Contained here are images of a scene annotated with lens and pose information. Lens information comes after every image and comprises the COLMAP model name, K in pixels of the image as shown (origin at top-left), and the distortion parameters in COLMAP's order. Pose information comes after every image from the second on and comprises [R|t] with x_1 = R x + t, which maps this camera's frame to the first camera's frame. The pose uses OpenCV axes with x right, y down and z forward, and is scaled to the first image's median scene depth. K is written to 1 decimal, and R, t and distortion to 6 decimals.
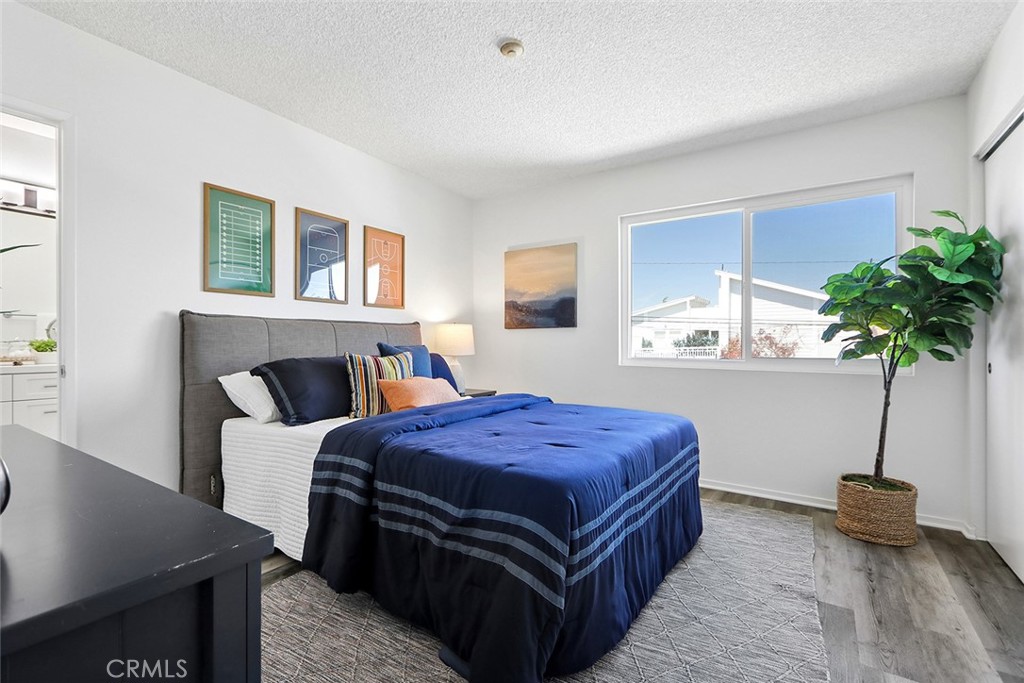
lens RADIAL K [[470.7, 0, 505.9], [0, 470.7, 344.4], [0, 0, 1]] dist [-0.001637, -0.001463]
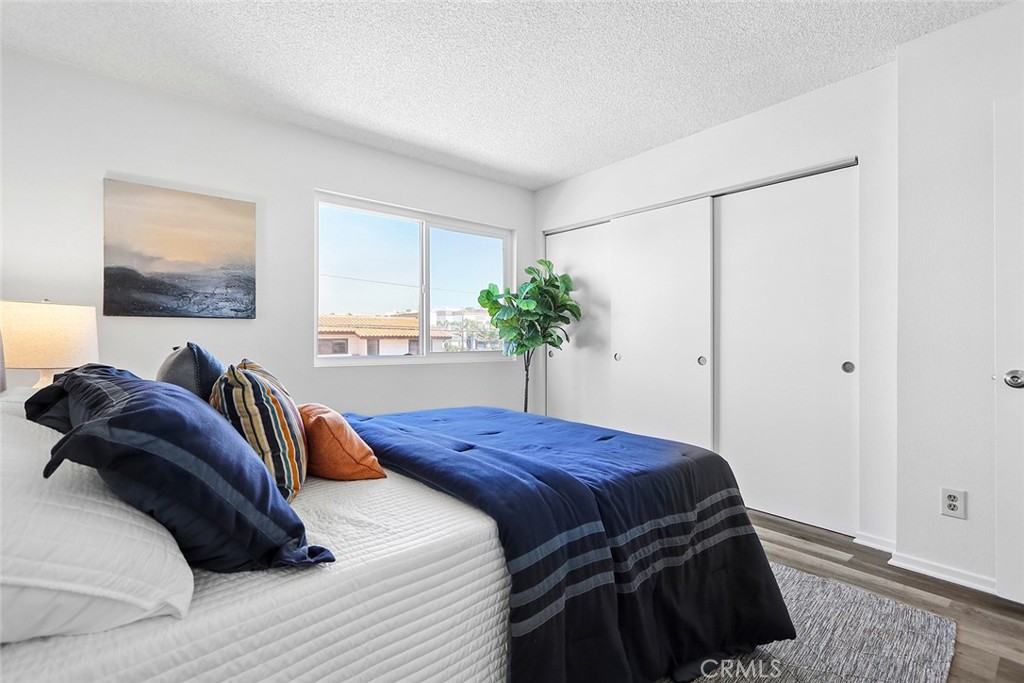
lens RADIAL K [[470.7, 0, 508.8], [0, 470.7, 336.3], [0, 0, 1]] dist [-0.001637, -0.001463]
pose [[0.271855, 0.001537, 0.962337, -0.445262], [-0.001528, 0.999998, -0.001166, -0.008670], [-0.962337, -0.001154, 0.271856, 0.417990]]
